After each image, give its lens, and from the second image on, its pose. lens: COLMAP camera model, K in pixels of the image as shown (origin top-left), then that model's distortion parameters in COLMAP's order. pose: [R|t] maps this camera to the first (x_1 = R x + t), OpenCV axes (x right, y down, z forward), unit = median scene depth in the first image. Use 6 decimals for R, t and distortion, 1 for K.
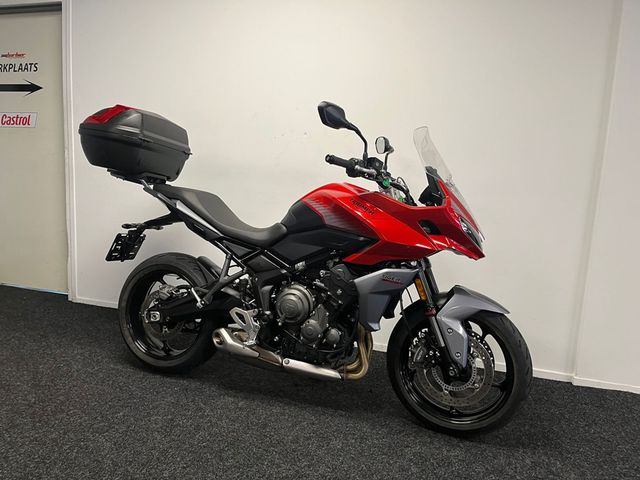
lens RADIAL K [[490.4, 0, 315.4], [0, 490.4, 244.3], [0, 0, 1]] dist [0.063362, -0.086390]
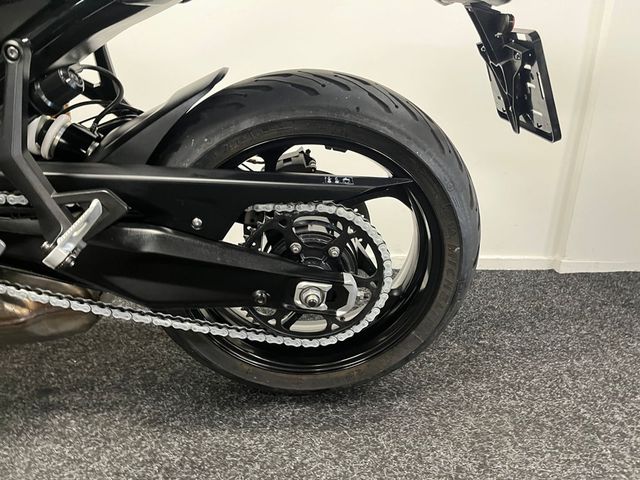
lens RADIAL K [[490.4, 0, 328.6], [0, 490.4, 247.2], [0, 0, 1]] dist [0.063362, -0.086390]
pose [[0.930482, -0.141082, 0.338082, 0.061310], [0.068505, 0.973599, 0.217742, 0.120449], [-0.359876, -0.179445, 0.915581, 0.665605]]
